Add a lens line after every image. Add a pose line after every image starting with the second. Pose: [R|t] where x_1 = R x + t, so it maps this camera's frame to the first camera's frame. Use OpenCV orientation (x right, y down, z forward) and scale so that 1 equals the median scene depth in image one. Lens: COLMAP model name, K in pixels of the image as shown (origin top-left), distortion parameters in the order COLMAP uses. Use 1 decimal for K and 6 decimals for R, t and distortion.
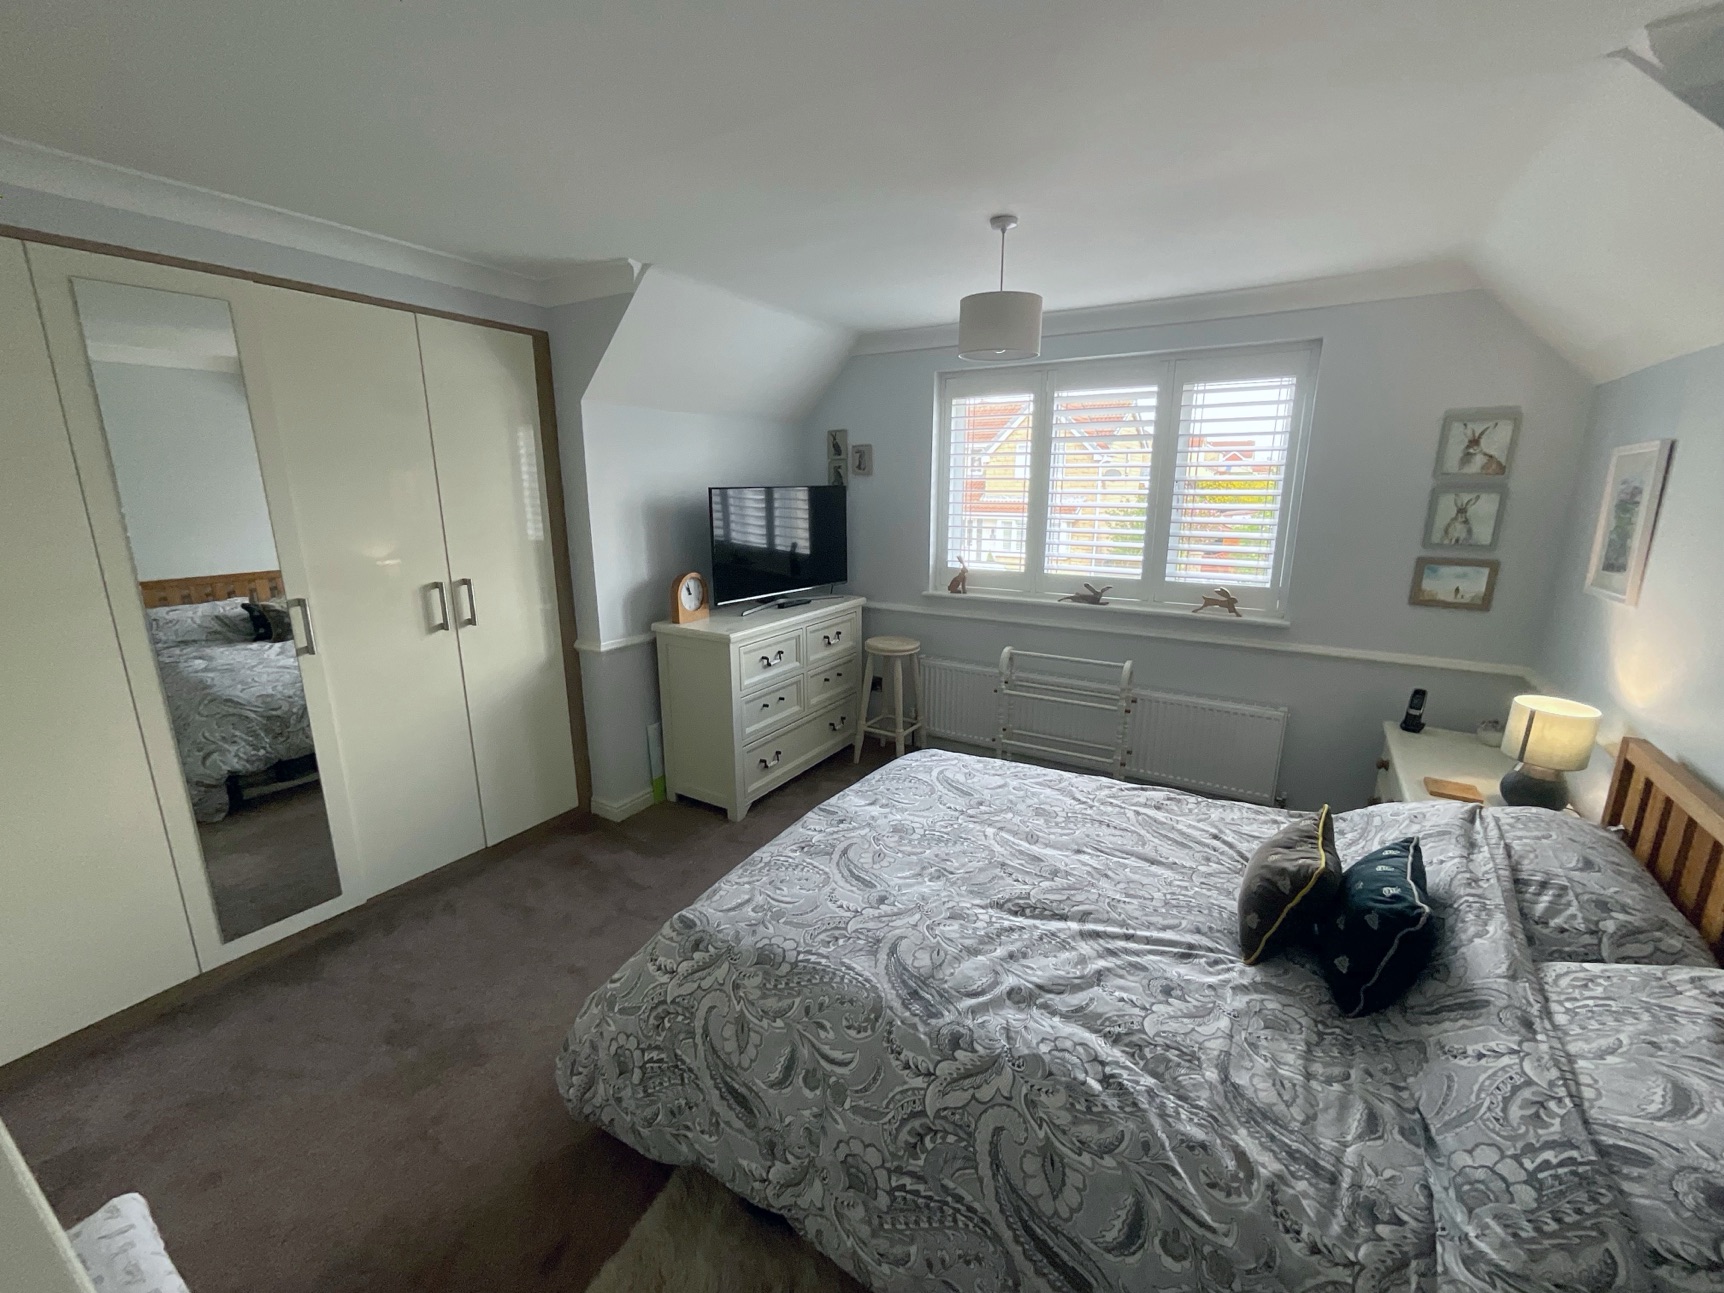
lens RADIAL K [[698.6, 0, 854.0], [0, 698.6, 647.3], [0, 0, 1]] dist [-0.002792, 0.000660]
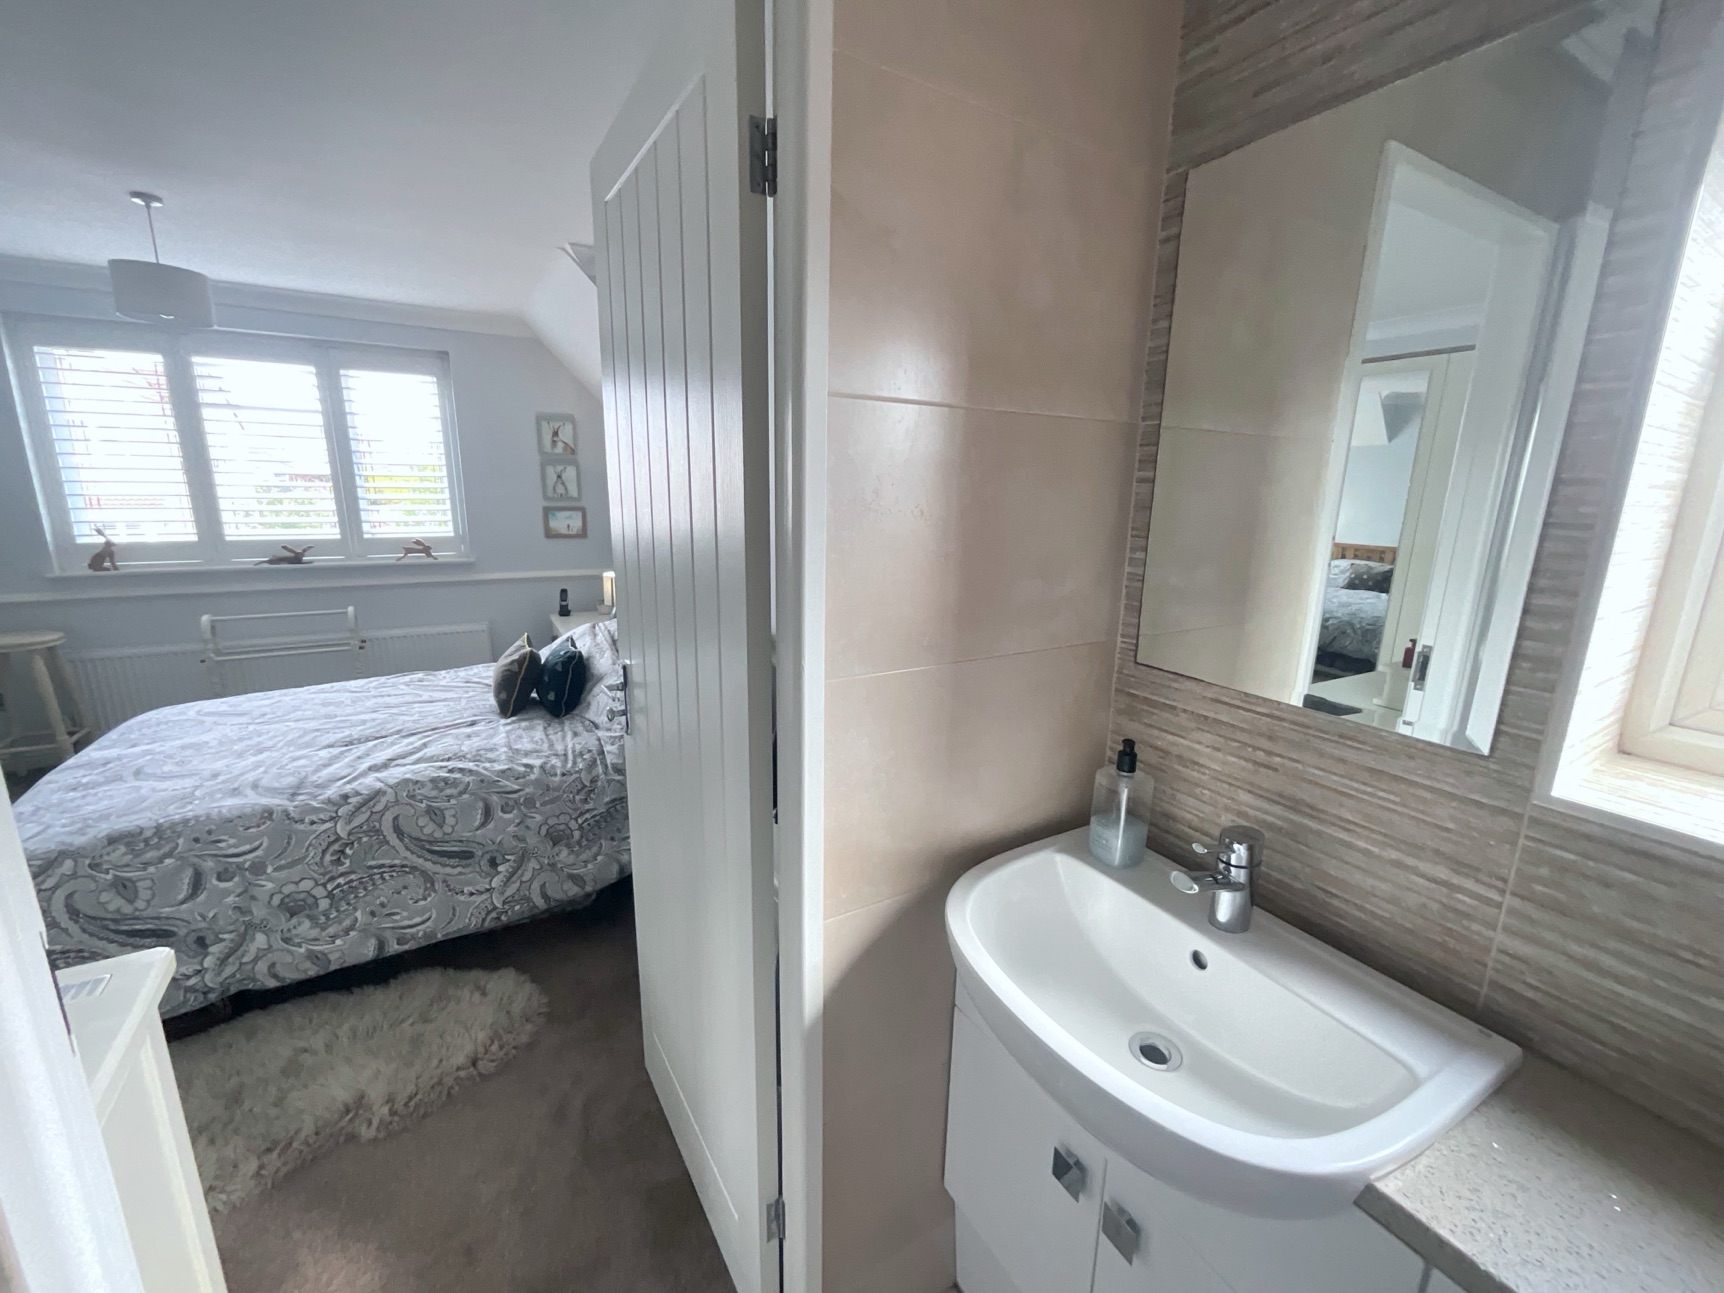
lens RADIAL K [[707.8, 0, 860.4], [0, 707.8, 643.8], [0, 0, 1]] dist [-0.000769, 0.005370]
pose [[0.469384, -0.184870, 0.863424, -0.364151], [0.187131, 0.976453, 0.107341, 0.174495], [-0.862937, 0.111189, 0.492926, -0.464644]]
